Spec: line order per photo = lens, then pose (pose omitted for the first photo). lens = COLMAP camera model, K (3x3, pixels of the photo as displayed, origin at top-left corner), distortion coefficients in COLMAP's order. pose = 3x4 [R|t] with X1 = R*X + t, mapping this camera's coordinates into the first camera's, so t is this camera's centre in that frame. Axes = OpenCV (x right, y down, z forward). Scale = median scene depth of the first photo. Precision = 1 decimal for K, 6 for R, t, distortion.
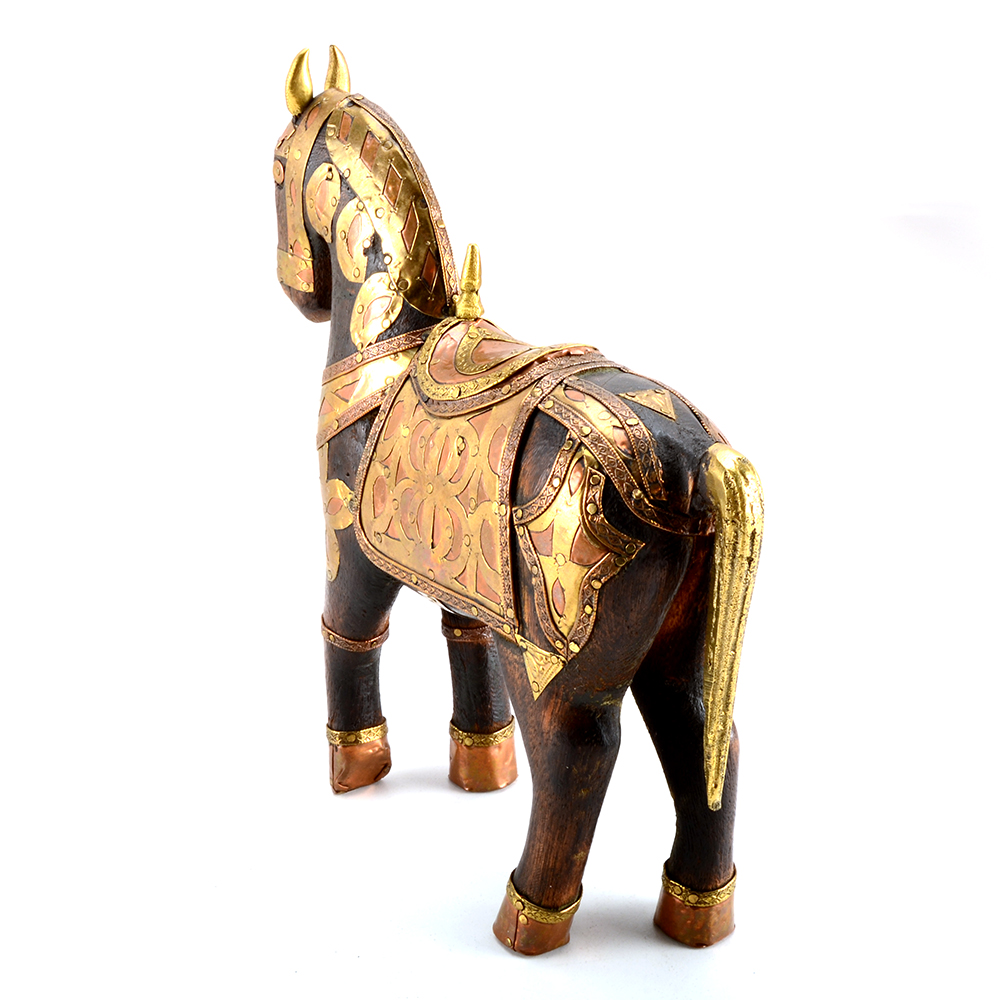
lens RADIAL K [[1733.9, 0, 500.0], [0, 1733.9, 500.0], [0, 0, 1]] dist [-0.098723, -0.267901]
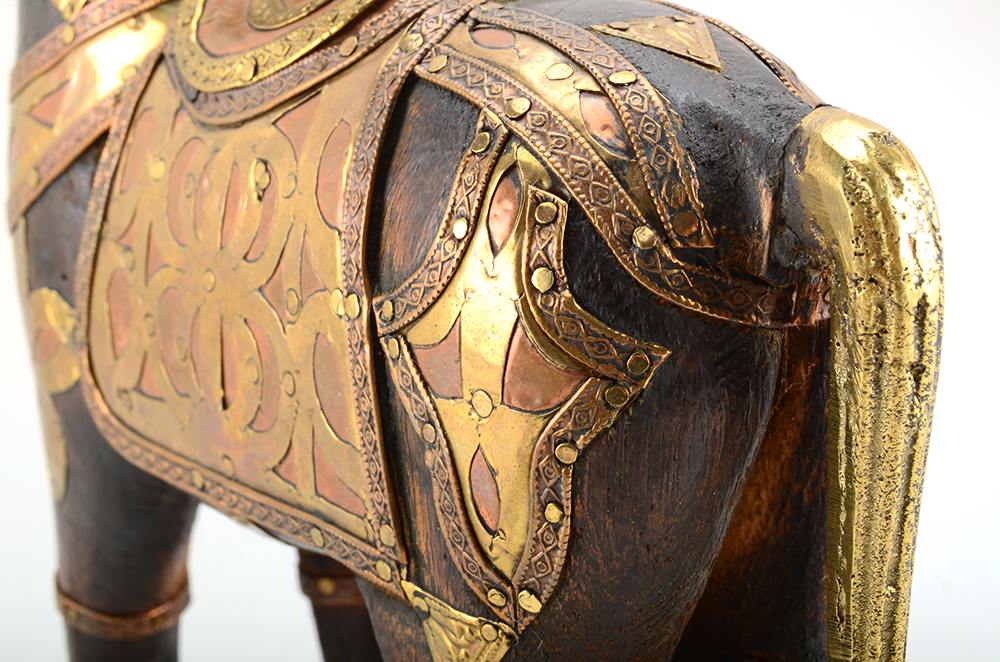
lens RADIAL K [[2327.9, 0, 500.0], [0, 2327.9, 331.0], [0, 0, 1]] dist [-0.051962, 0.138394]
pose [[0.997579, -0.069206, -0.006780, 0.043823], [0.068952, 0.997093, -0.032428, 0.034811], [0.009004, 0.031882, 0.999451, 0.403935]]
